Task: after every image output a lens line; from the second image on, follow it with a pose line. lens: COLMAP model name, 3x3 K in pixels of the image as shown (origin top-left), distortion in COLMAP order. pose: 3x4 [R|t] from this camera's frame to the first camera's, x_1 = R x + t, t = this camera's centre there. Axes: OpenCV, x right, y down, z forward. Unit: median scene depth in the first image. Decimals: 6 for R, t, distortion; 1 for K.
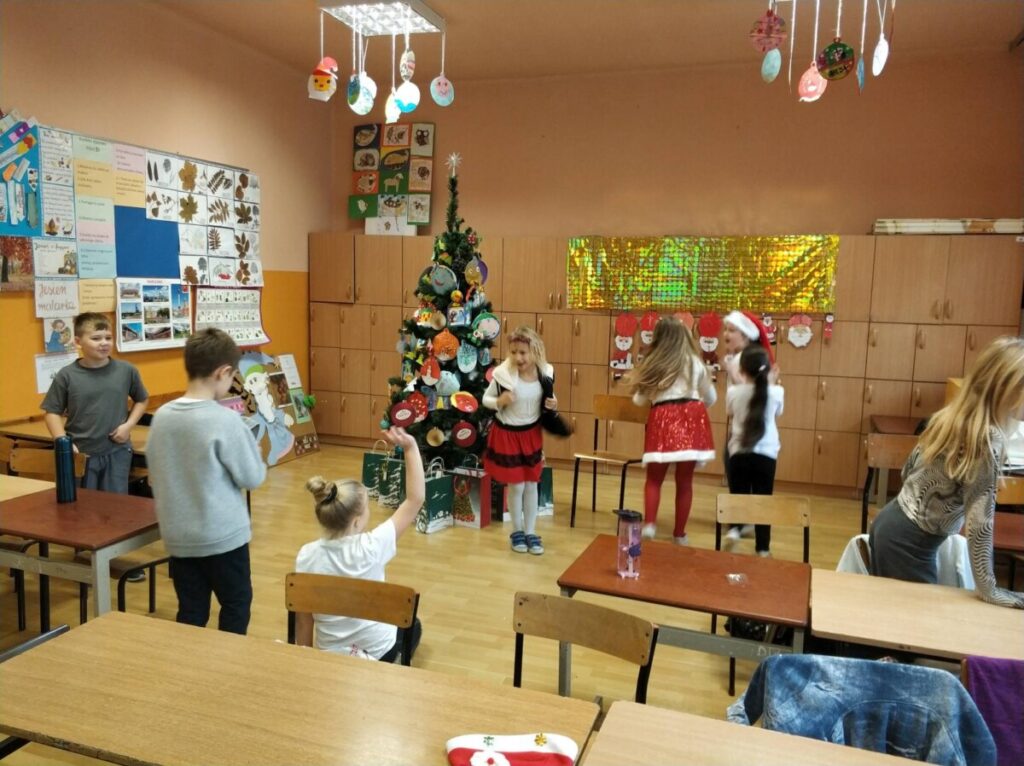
lens RADIAL K [[787.0, 0, 505.2], [0, 787.0, 386.8], [0, 0, 1]] dist [0.020383, -0.032240]
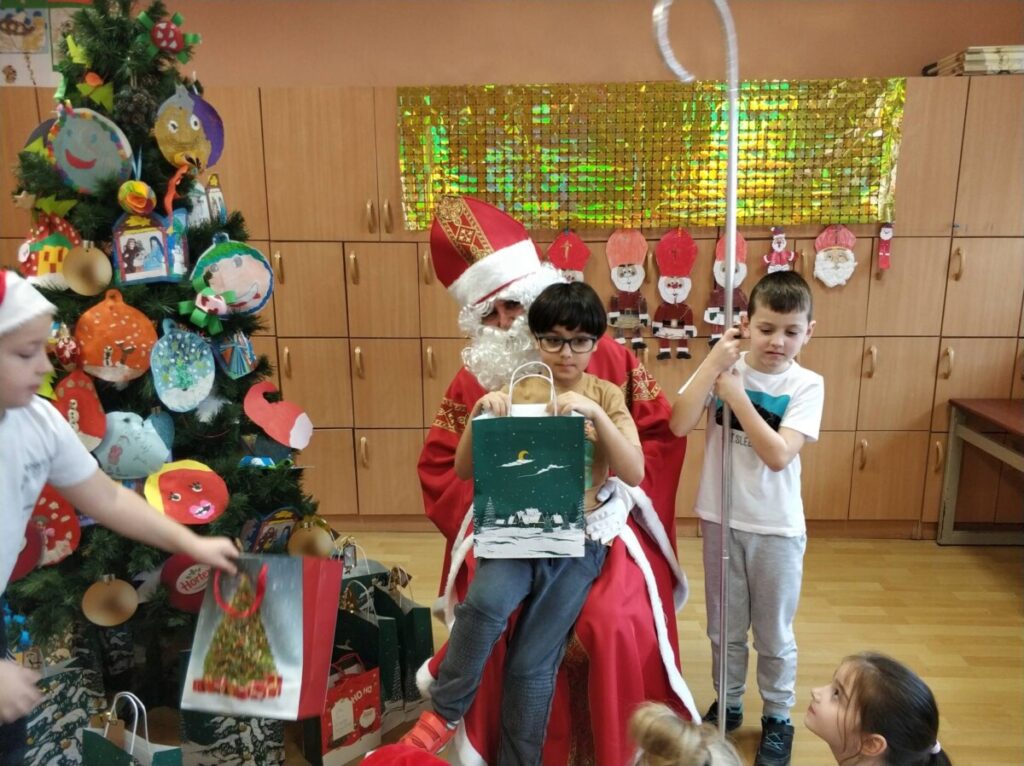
lens RADIAL K [[787.0, 0, 509.9], [0, 787.0, 384.2], [0, 0, 1]] dist [0.020383, -0.032240]
pose [[0.957036, -0.084562, 0.277366, -0.005658], [0.062398, 0.994182, 0.087799, -0.046230], [-0.283177, -0.066719, 0.956744, 0.537987]]
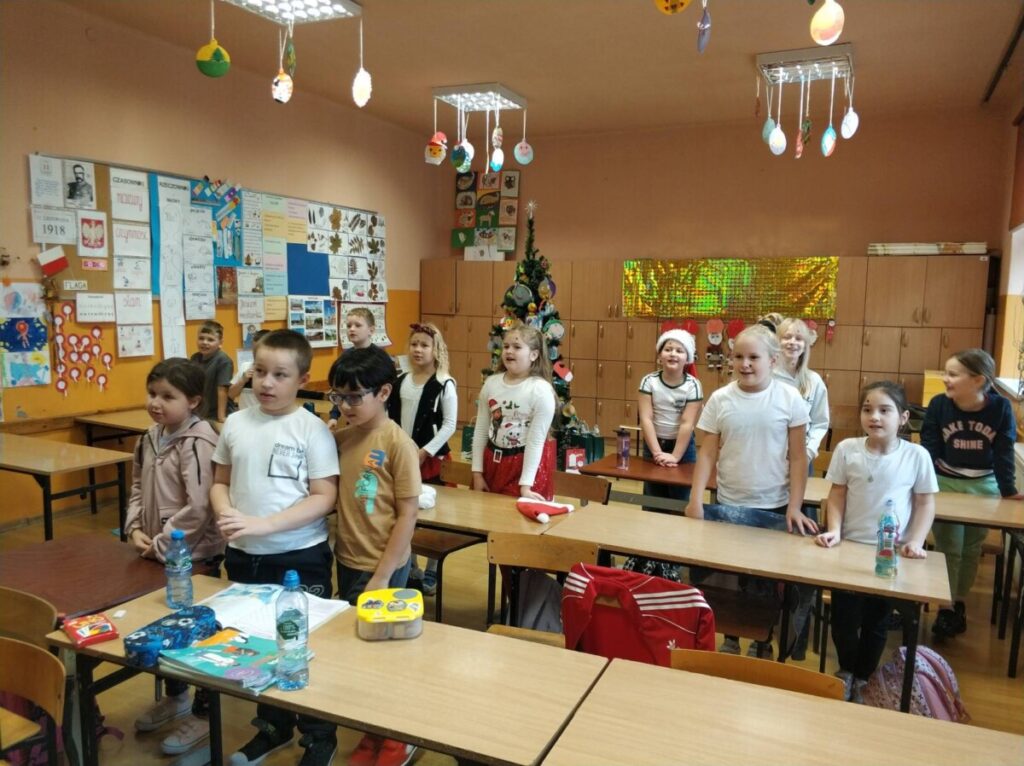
lens RADIAL K [[787.0, 0, 511.8], [0, 787.0, 402.5], [0, 0, 1]] dist [0.020383, -0.032240]
pose [[0.993890, 0.007063, -0.110147, 0.046601], [-0.007413, 0.999969, -0.002765, 0.045733], [0.110124, 0.003565, 0.993911, -0.298057]]
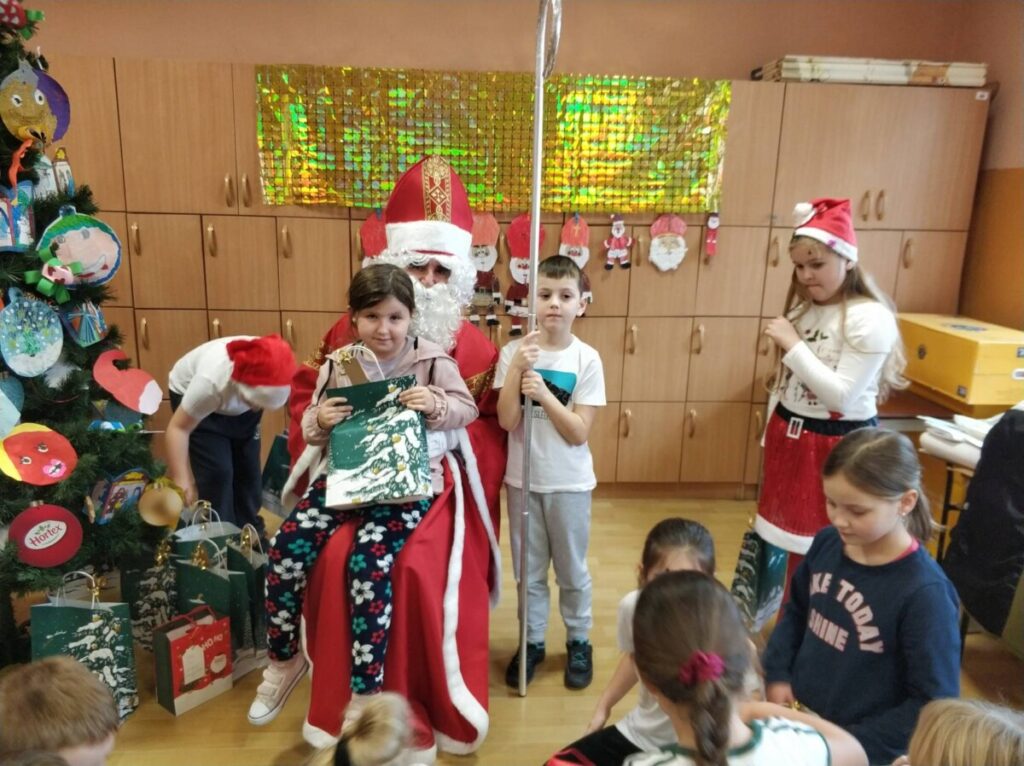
lens RADIAL K [[787.0, 0, 490.2], [0, 787.0, 392.0], [0, 0, 1]] dist [0.020383, -0.032240]
pose [[0.917964, -0.091674, 0.385924, 0.004527], [0.042937, 0.990175, 0.133082, -0.045190], [-0.394332, -0.105594, 0.912881, 0.497711]]
